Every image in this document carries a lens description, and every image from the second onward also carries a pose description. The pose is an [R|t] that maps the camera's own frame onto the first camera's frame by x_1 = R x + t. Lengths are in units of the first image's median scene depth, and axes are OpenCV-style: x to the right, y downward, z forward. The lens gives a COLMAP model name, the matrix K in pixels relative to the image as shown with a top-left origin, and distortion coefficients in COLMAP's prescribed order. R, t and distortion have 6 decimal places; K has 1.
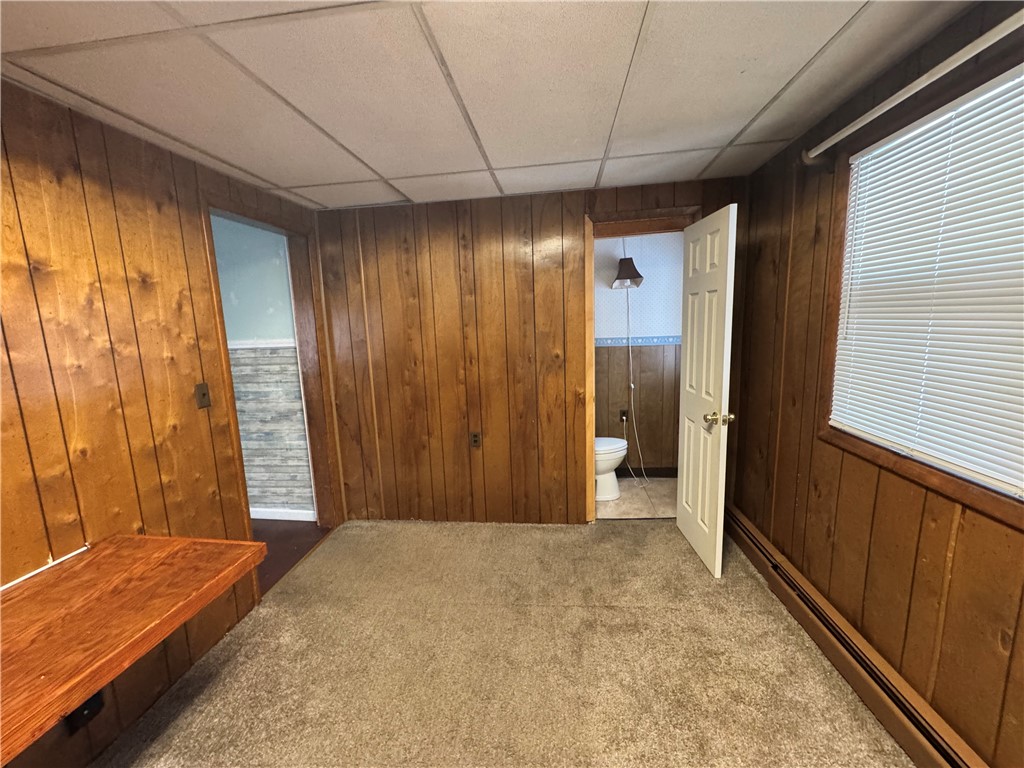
lens RADIAL K [[407.4, 0, 509.2], [0, 407.4, 382.9], [0, 0, 1]] dist [-0.003687, 0.000181]
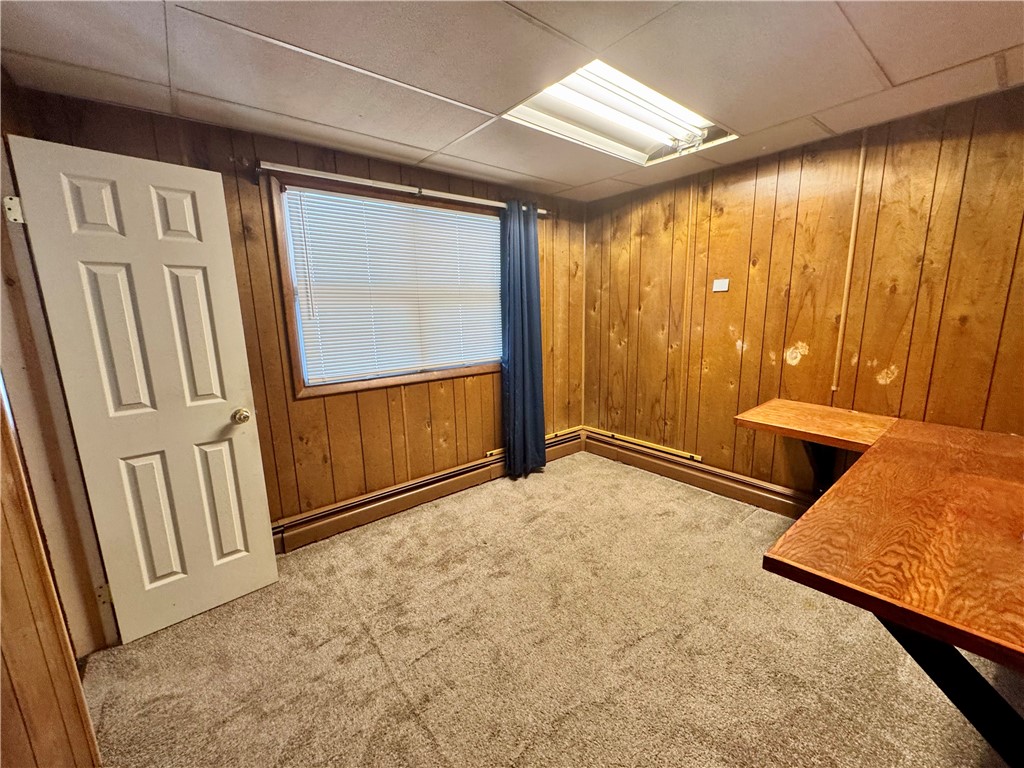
lens RADIAL K [[407.4, 0, 513.7], [0, 407.4, 383.9], [0, 0, 1]] dist [-0.003687, 0.000181]
pose [[-0.701827, -0.074674, 0.708423, -0.633809], [0.157105, 0.953777, 0.256178, -0.136108], [-0.694807, 0.291089, -0.657655, 1.389637]]
